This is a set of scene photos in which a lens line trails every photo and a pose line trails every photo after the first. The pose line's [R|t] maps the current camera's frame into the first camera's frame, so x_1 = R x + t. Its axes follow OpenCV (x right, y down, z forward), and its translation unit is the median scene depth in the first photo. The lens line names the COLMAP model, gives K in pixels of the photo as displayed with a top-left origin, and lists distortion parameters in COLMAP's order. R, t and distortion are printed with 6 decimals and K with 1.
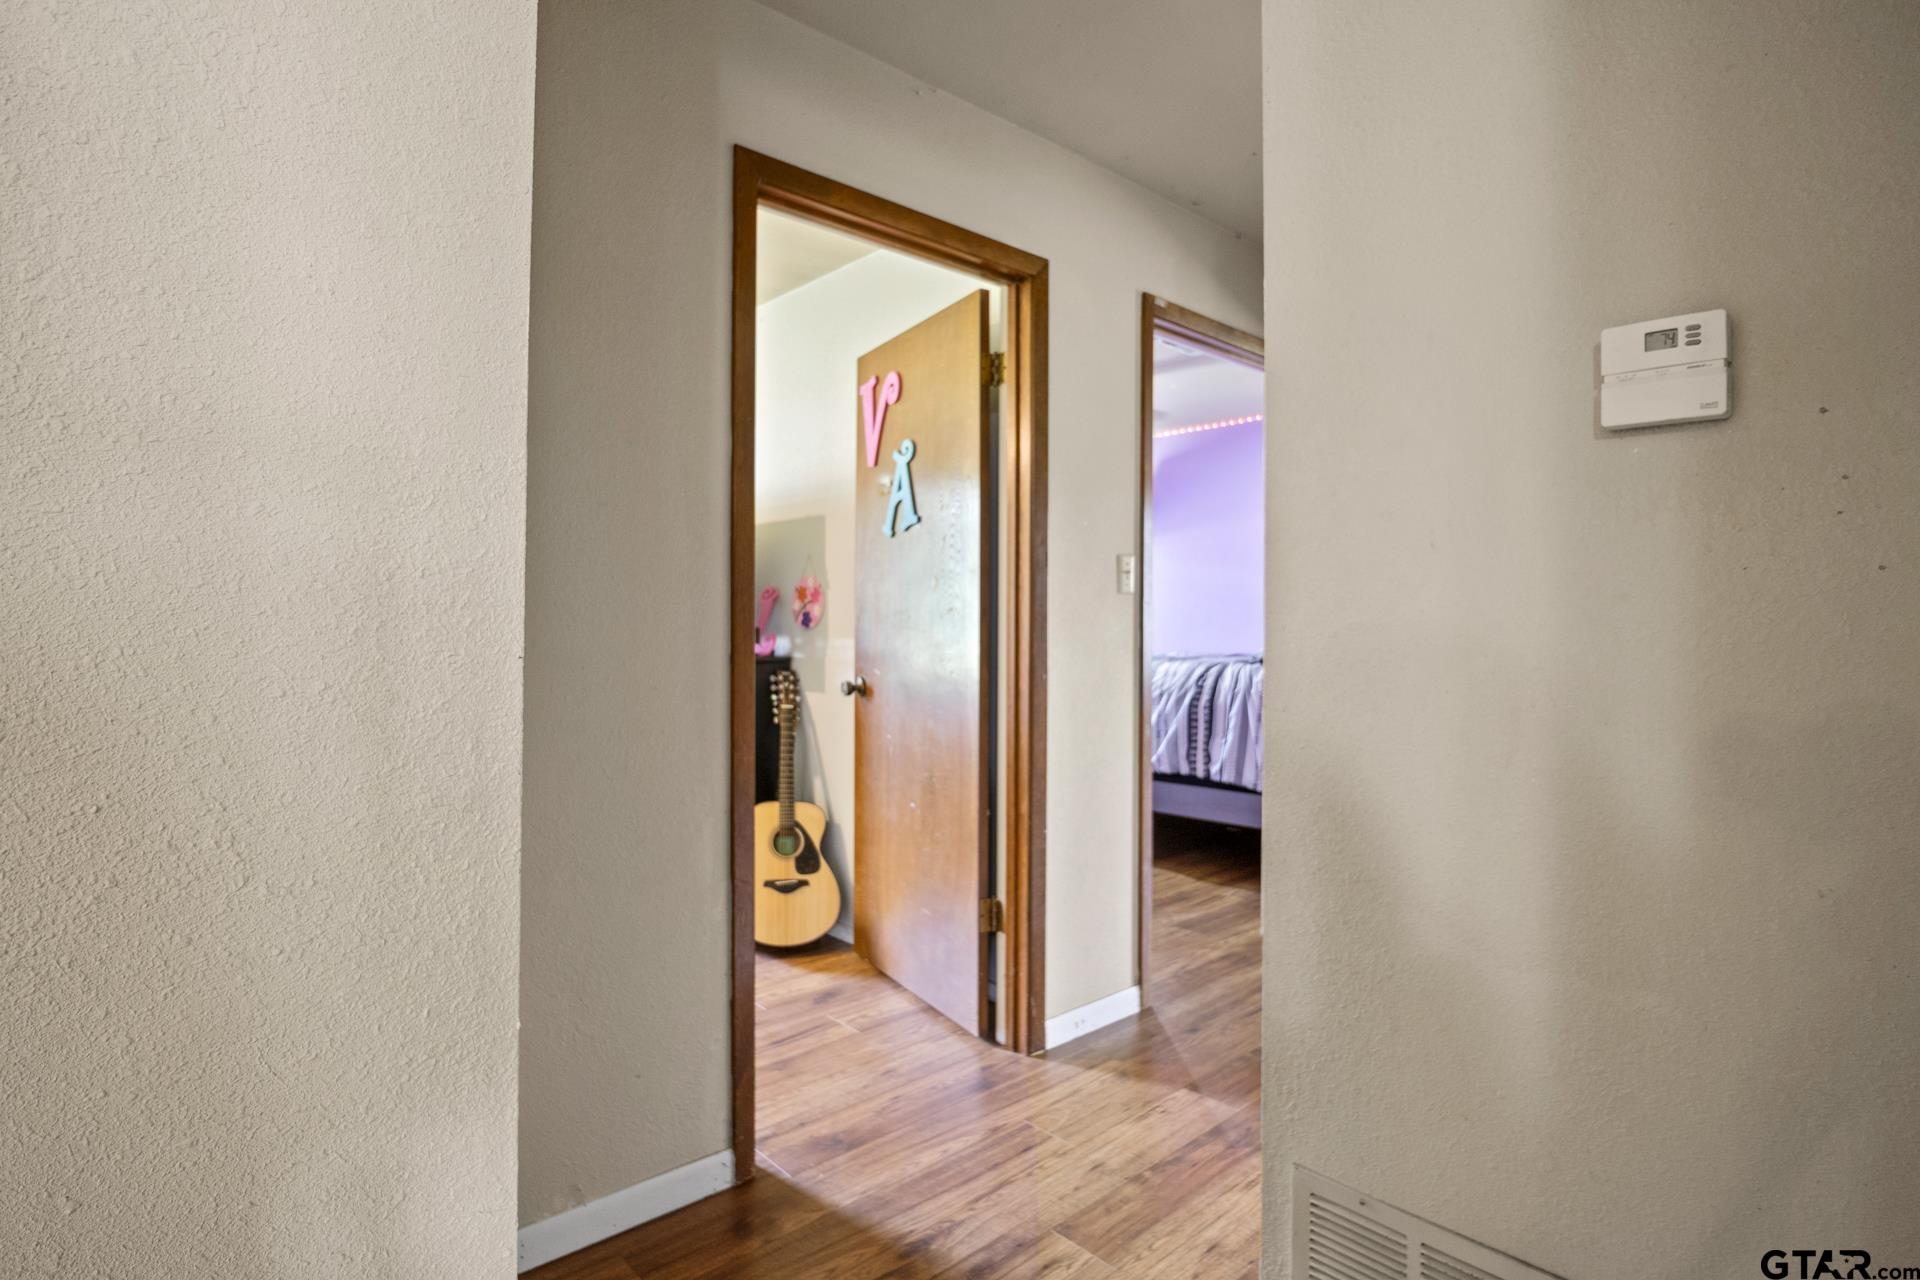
lens RADIAL K [[962.9, 0, 969.8], [0, 962.9, 640.8], [0, 0, 1]] dist [-0.009633, 0.000270]
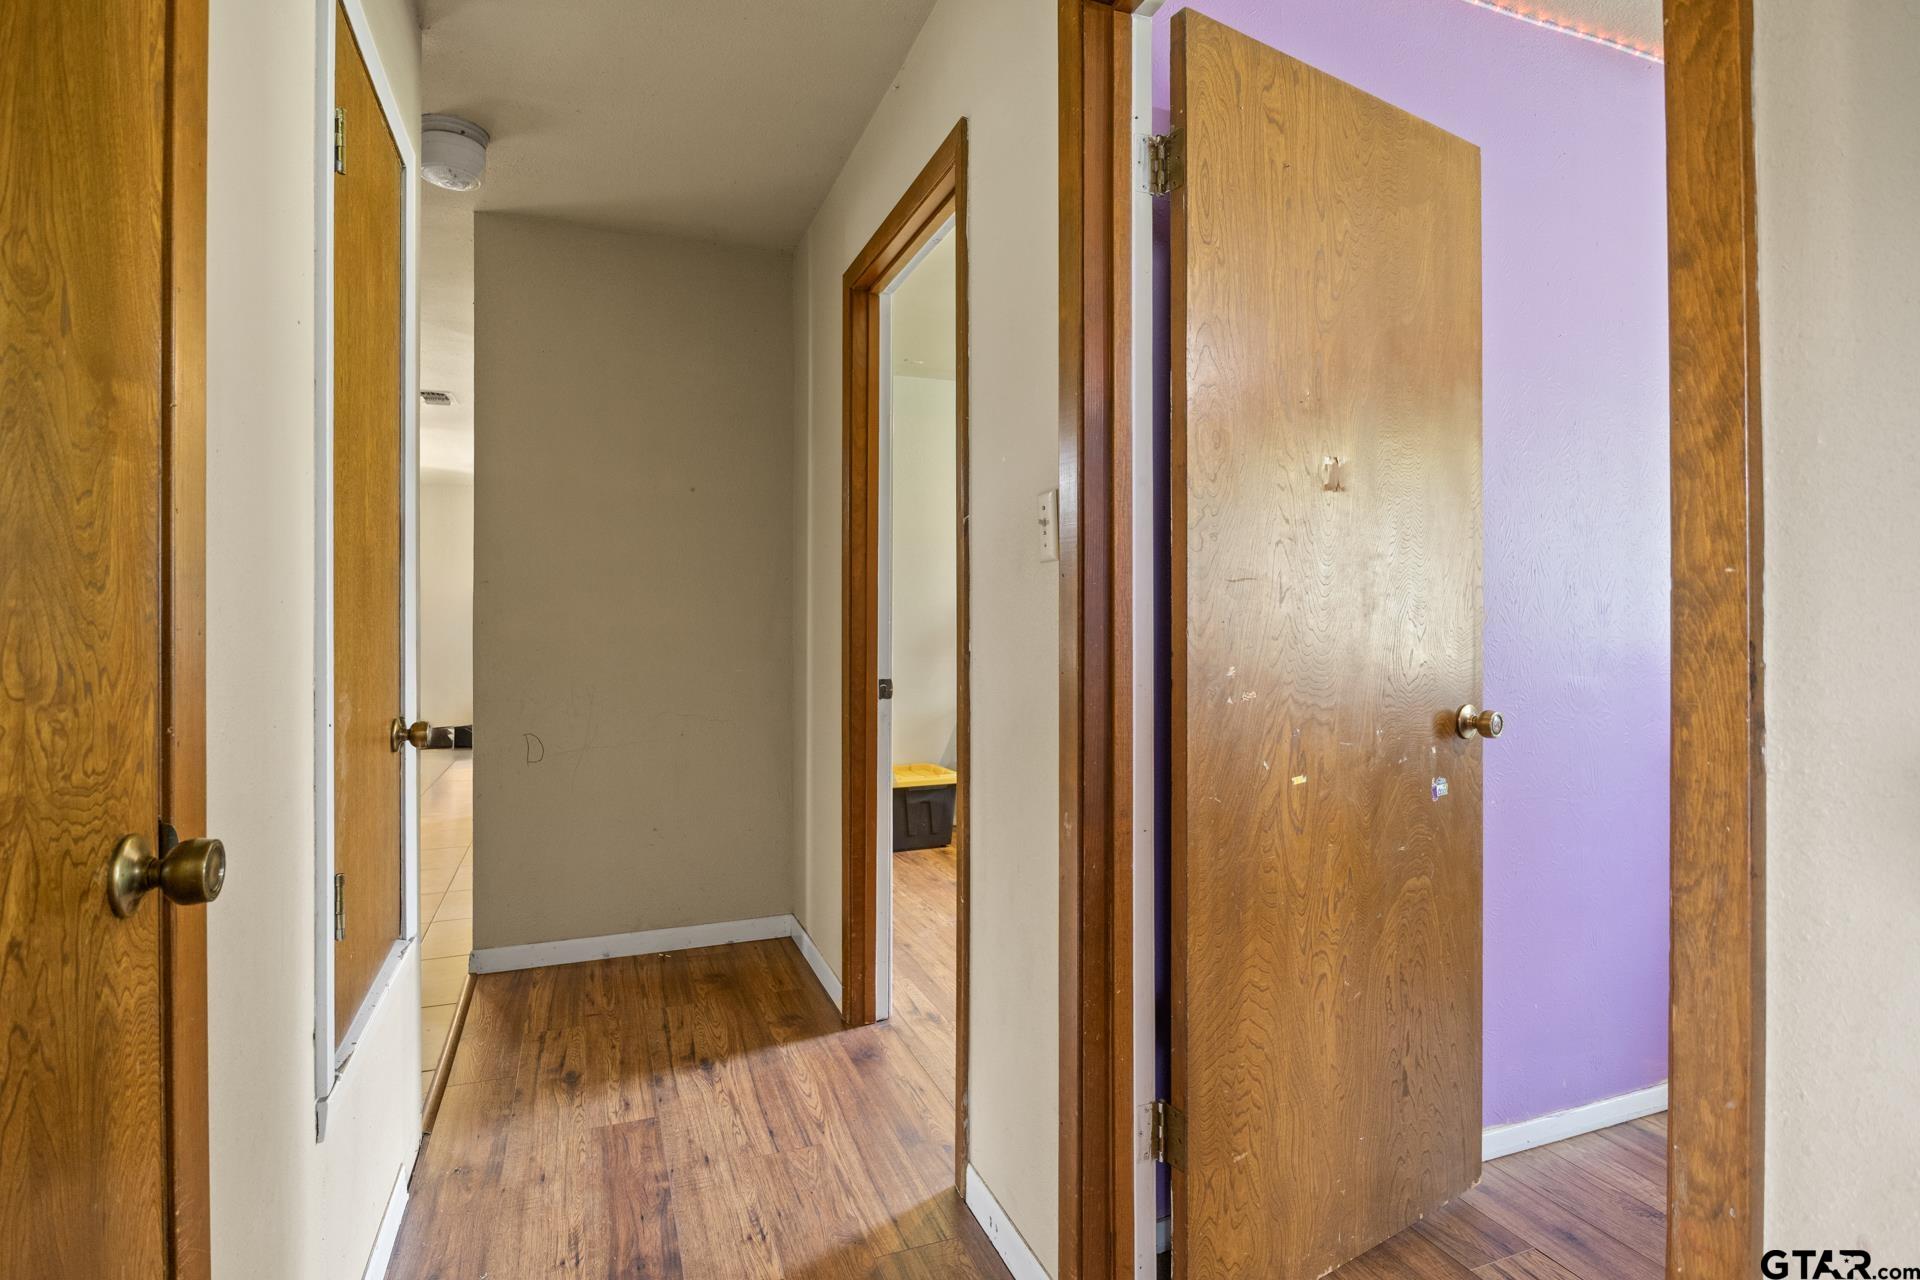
lens RADIAL K [[962.9, 0, 963.1], [0, 962.9, 628.5], [0, 0, 1]] dist [-0.009633, 0.000270]
pose [[-0.360931, 0.004394, -0.932582, 2.218835], [-0.013479, 0.999860, 0.009928, -0.036318], [0.932495, 0.016153, -0.360821, 3.693895]]
